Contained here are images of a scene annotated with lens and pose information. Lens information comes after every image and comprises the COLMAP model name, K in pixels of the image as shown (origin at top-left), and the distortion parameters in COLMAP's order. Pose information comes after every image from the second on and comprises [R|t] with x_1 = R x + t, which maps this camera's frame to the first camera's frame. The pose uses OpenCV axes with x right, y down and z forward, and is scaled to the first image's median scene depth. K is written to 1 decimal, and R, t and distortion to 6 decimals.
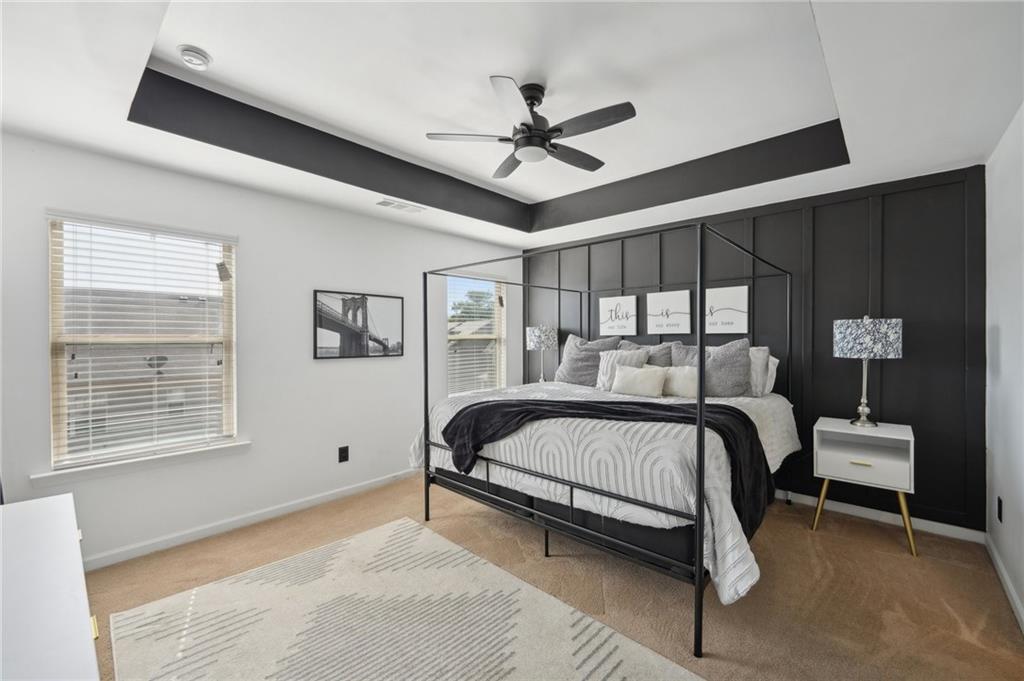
lens RADIAL K [[417.2, 0, 512.6], [0, 417.2, 345.4], [0, 0, 1]] dist [-0.002619, -0.000077]
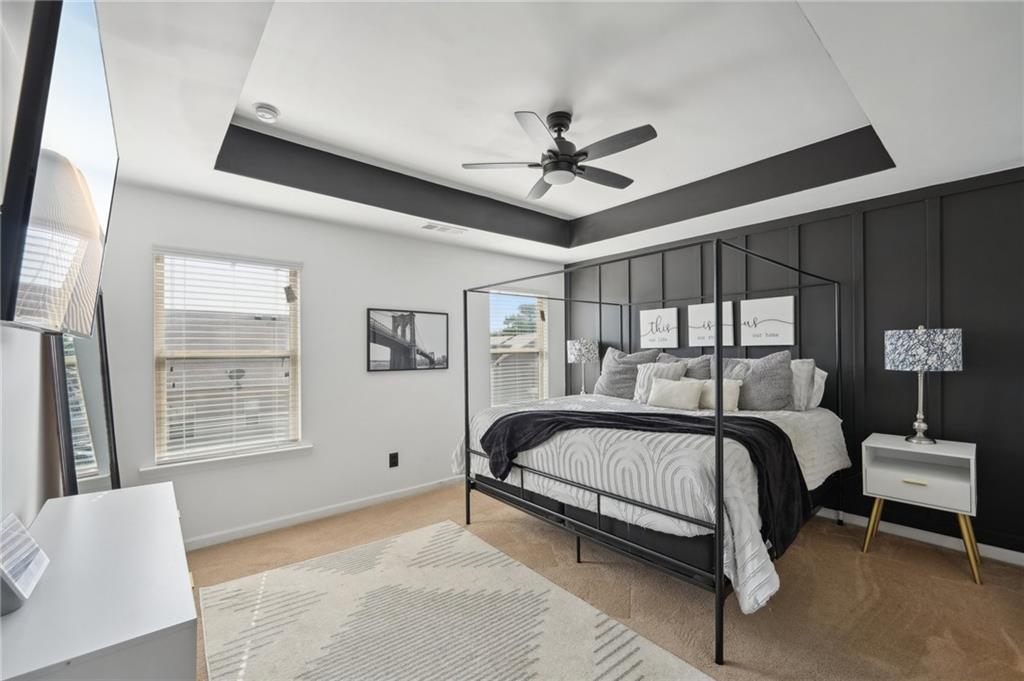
lens RADIAL K [[427.6, 0, 515.6], [0, 427.6, 354.6], [0, 0, 1]] dist [-0.001108, -0.000402]
pose [[0.991890, -0.004560, -0.127016, 0.064569], [0.003376, 0.999949, -0.009534, 0.000040], [0.127052, 0.009028, 0.991855, -0.077292]]
